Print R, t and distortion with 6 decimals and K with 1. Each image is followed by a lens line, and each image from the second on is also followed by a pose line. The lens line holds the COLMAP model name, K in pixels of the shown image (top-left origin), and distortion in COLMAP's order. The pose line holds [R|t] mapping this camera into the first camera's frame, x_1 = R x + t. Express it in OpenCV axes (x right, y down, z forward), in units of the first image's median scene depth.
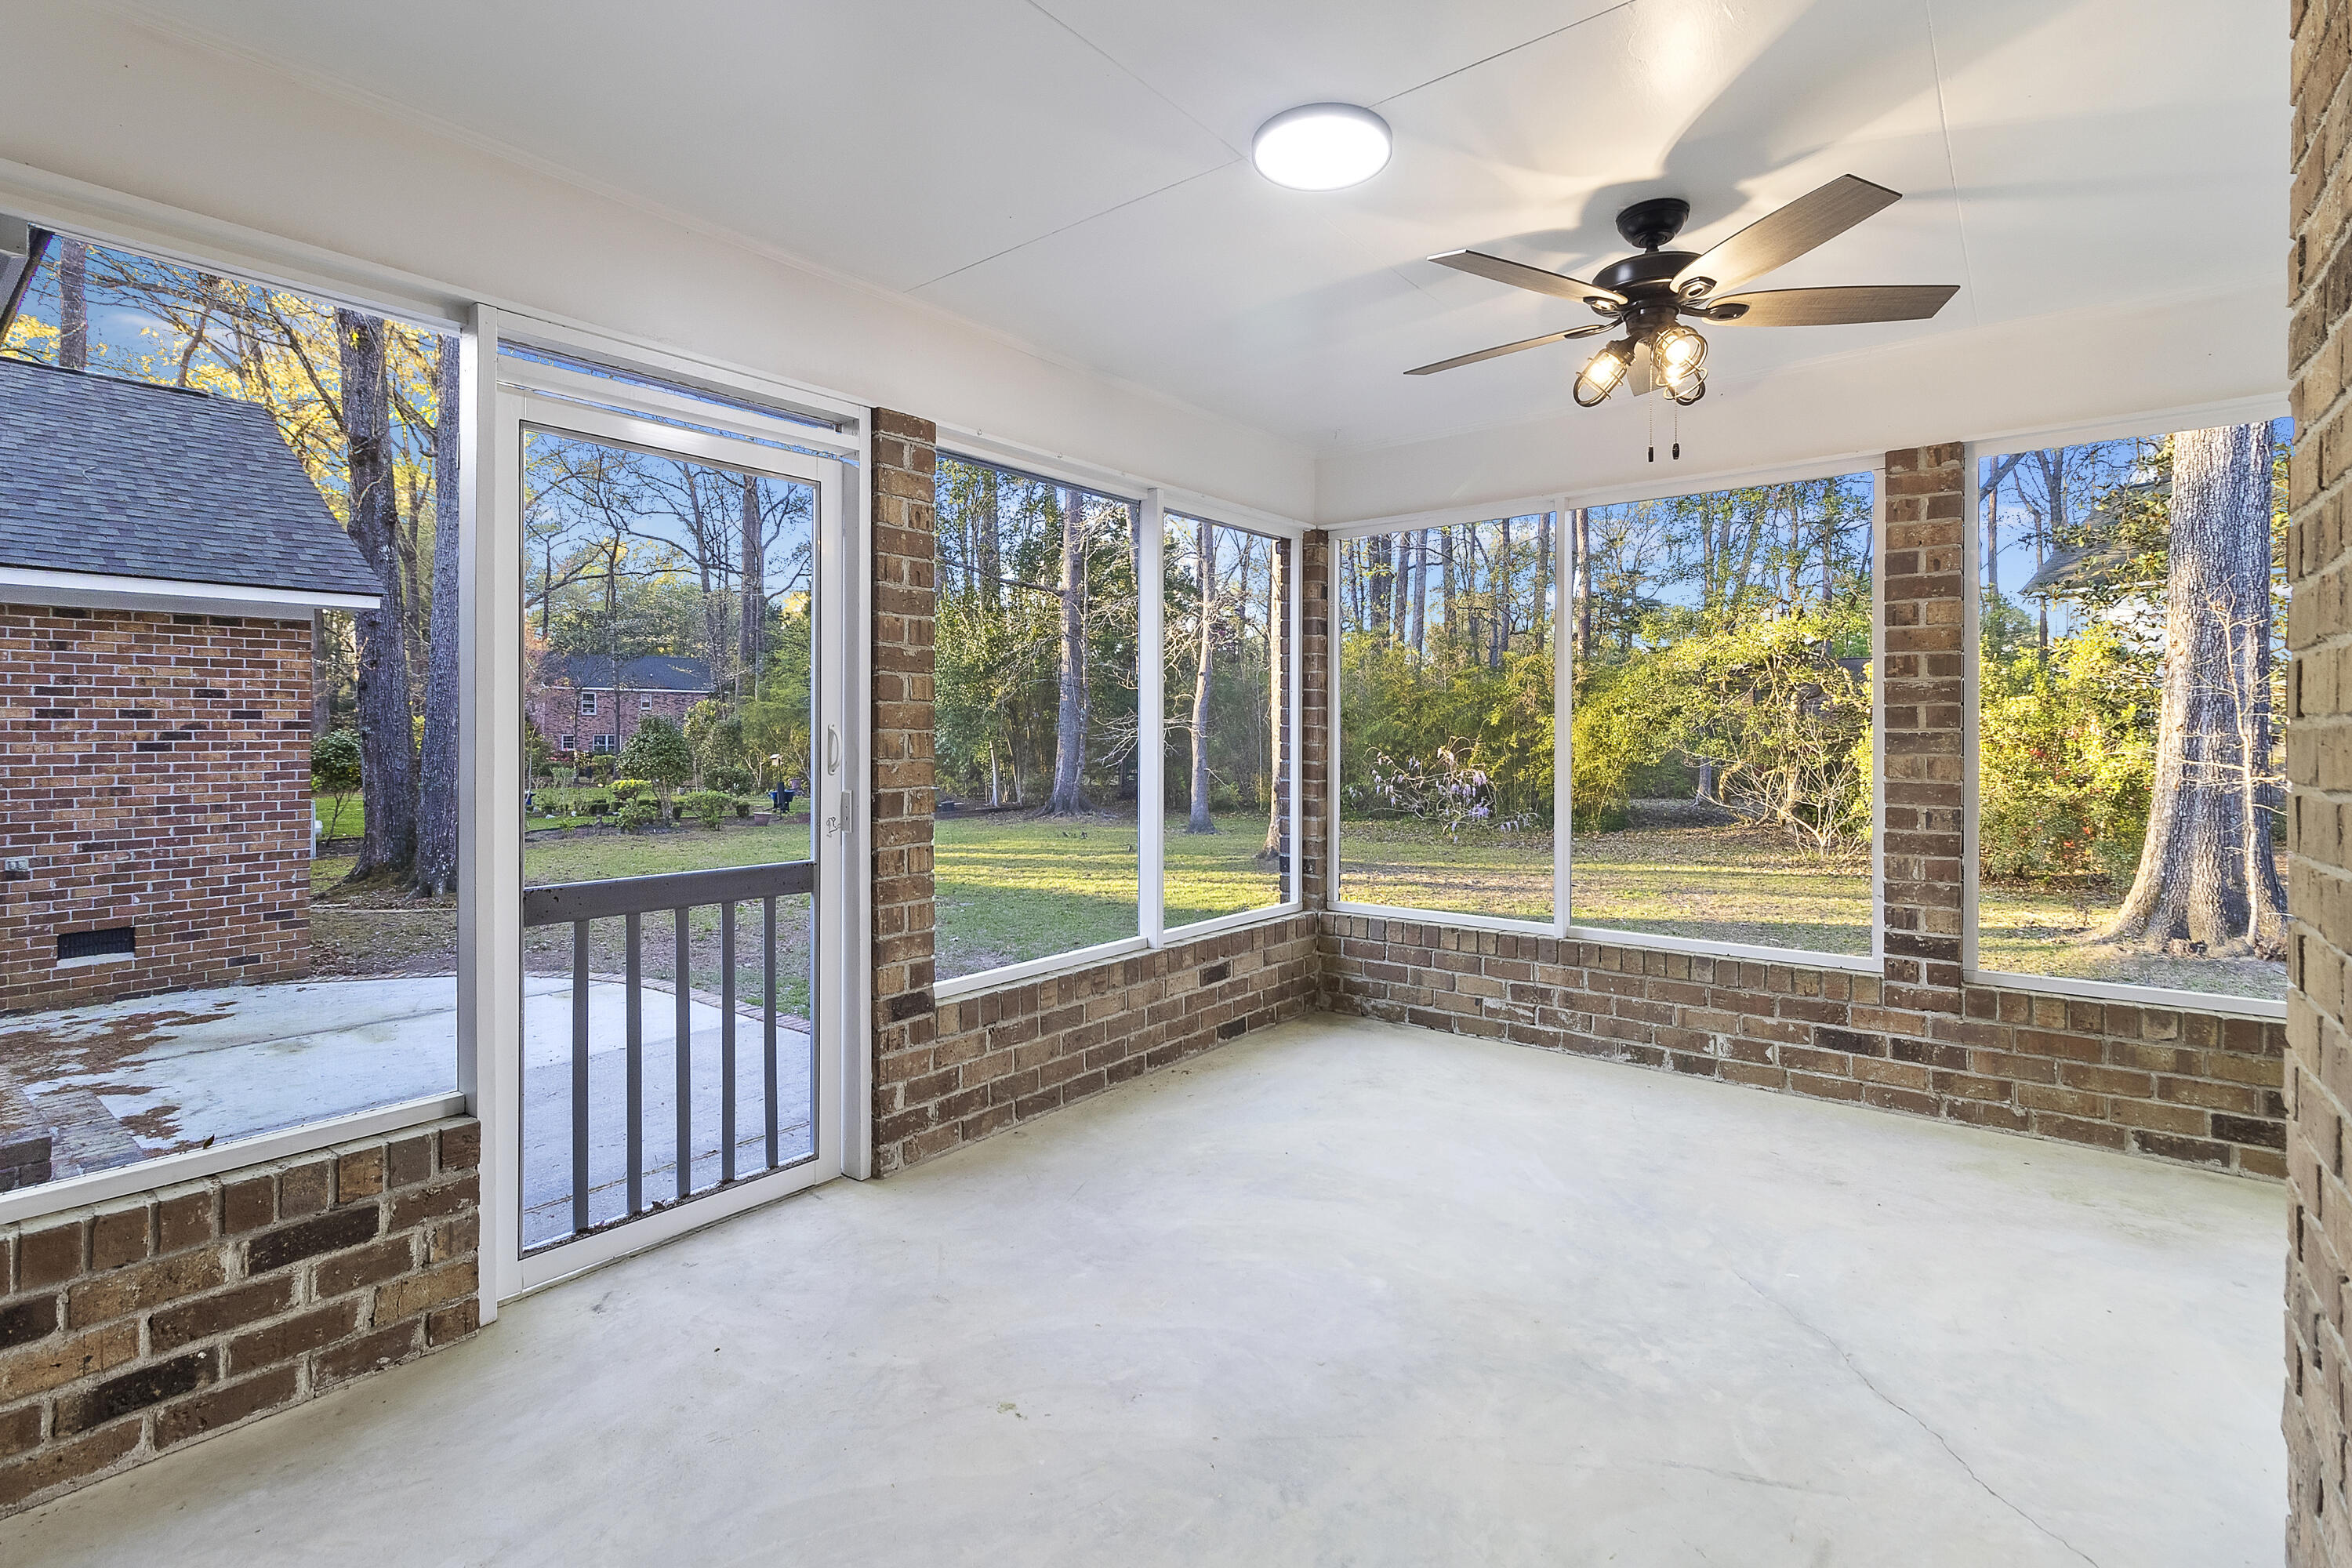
lens RADIAL K [[1088.5, 0, 1175.8], [0, 1088.5, 745.0], [0, 0, 1]] dist [-0.002234, -0.000241]
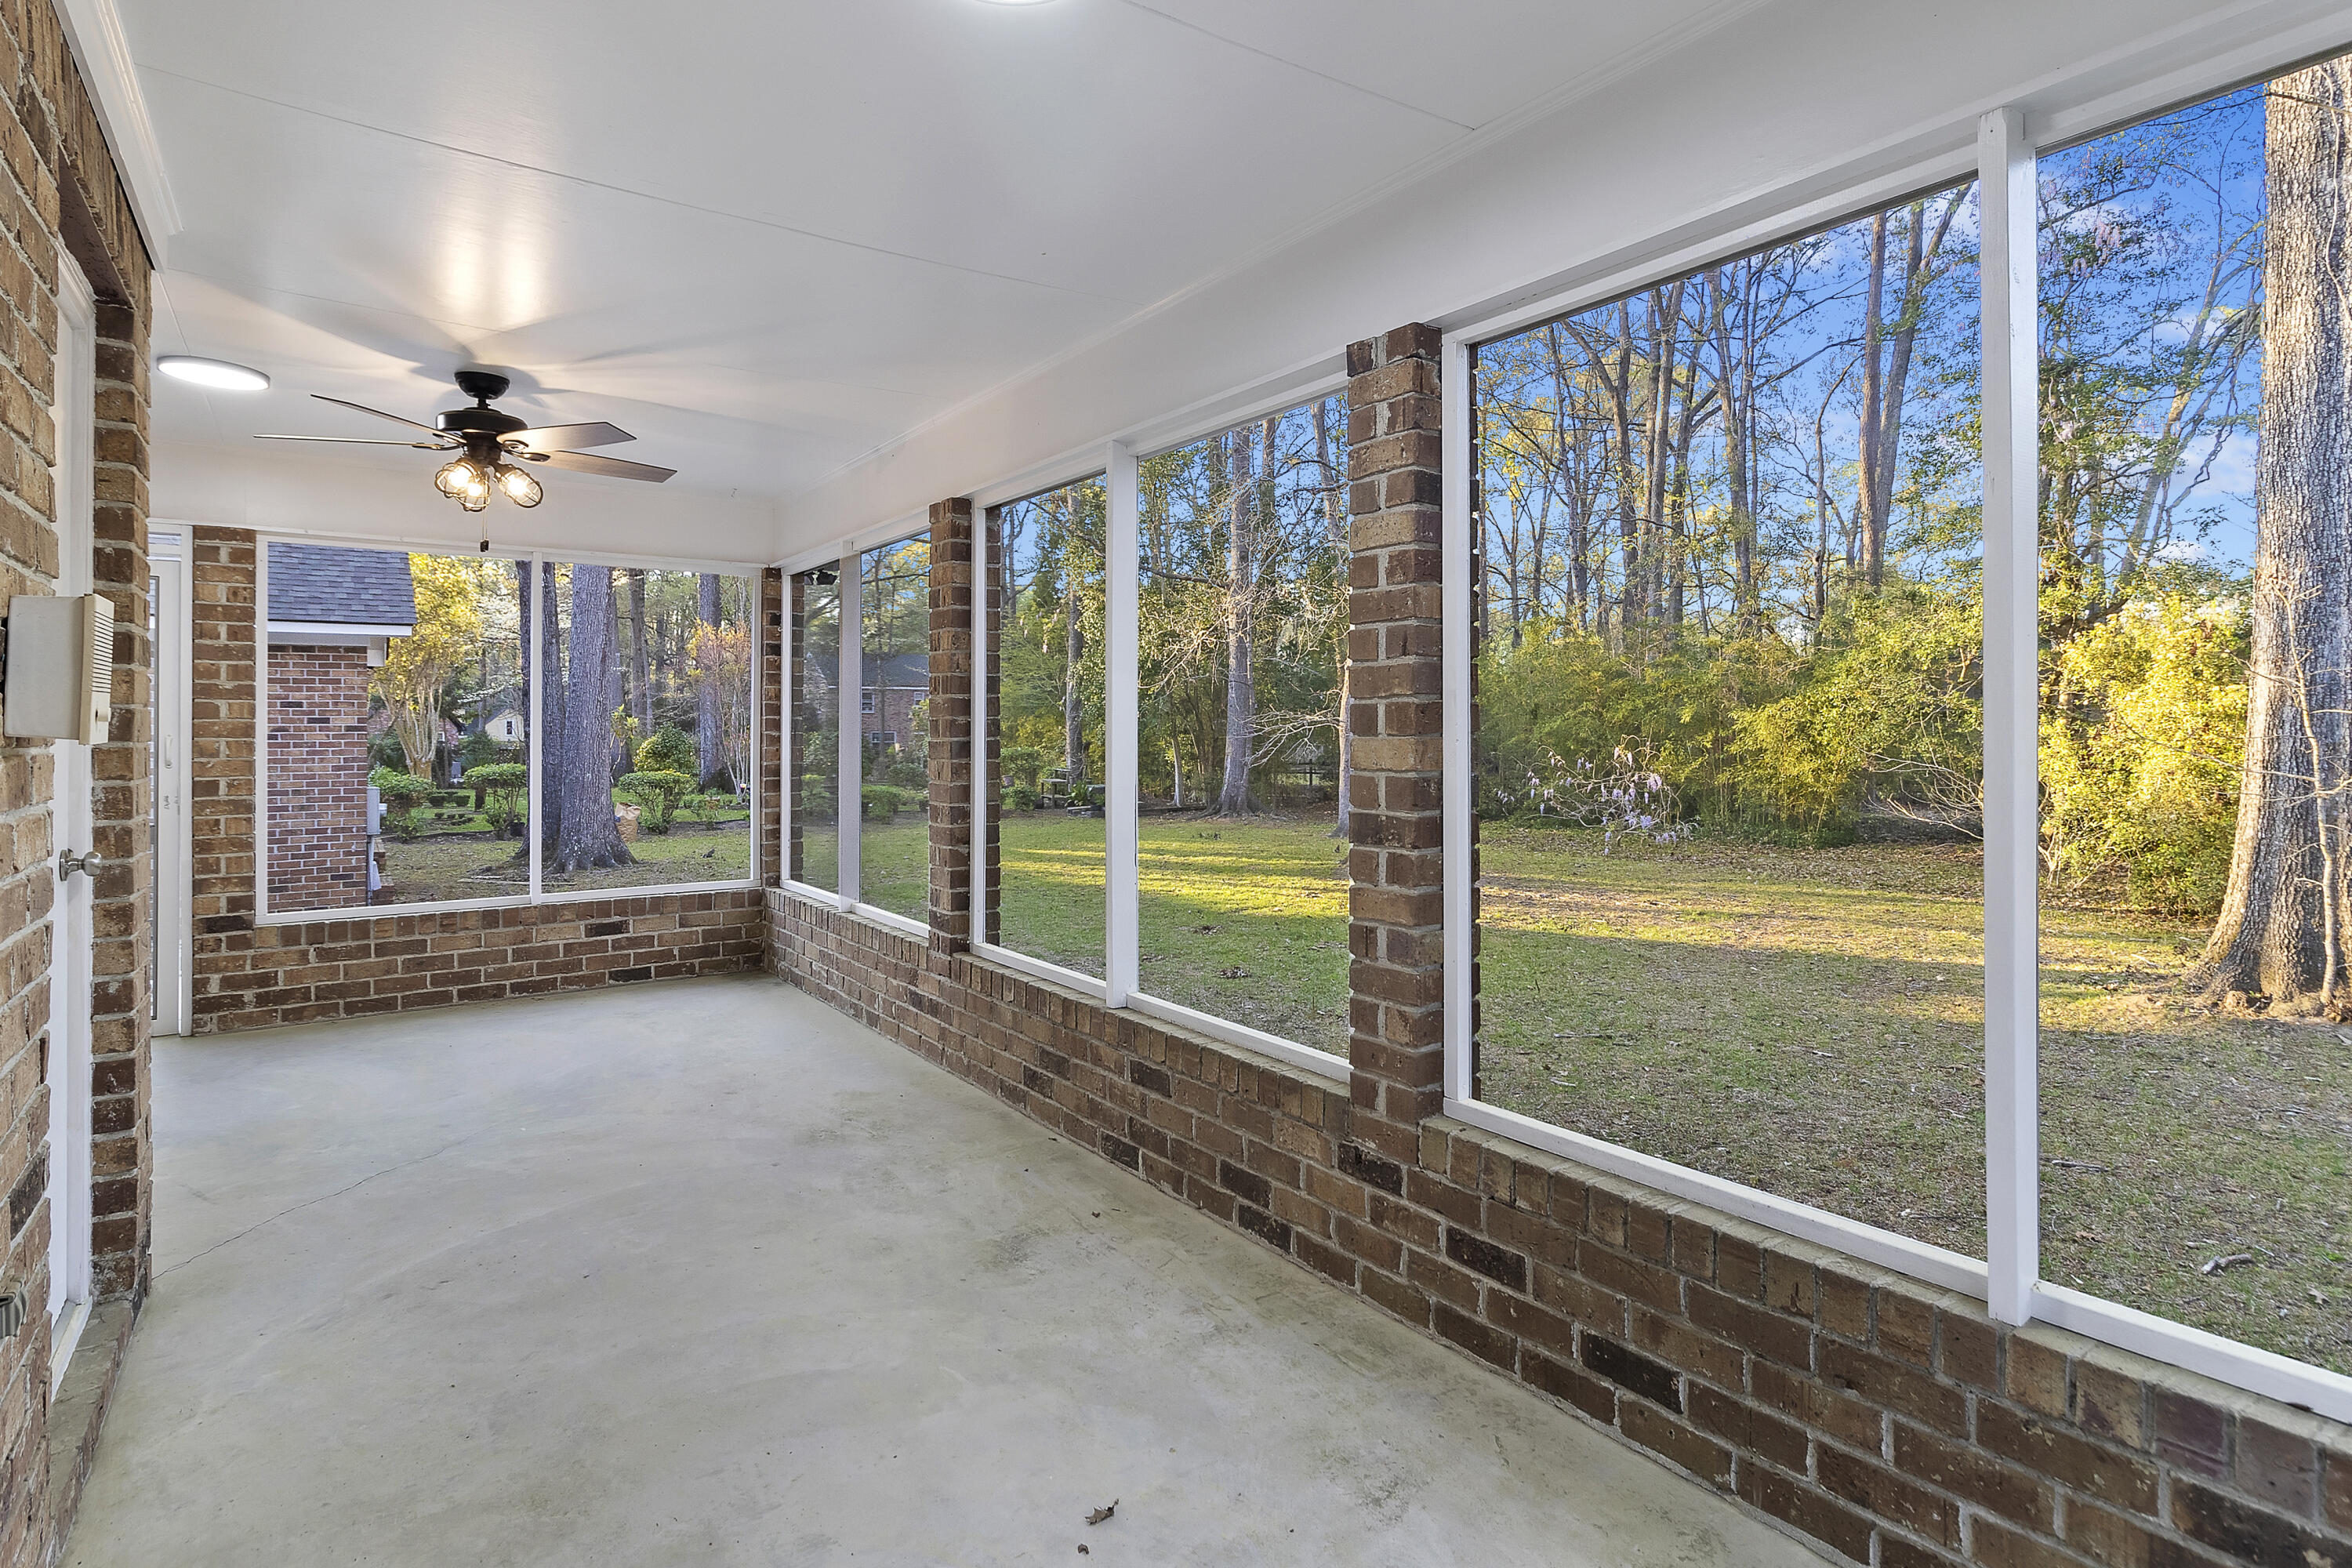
lens RADIAL K [[1181.3, 0, 1175.1], [0, 1181.3, 733.6], [0, 0, 1]] dist [-0.001534, -0.000345]
pose [[0.960387, -0.000207, -0.278668, 0.531643], [-0.001919, 0.999971, -0.007355, -0.003992], [0.278662, 0.007599, 0.960359, -0.068463]]
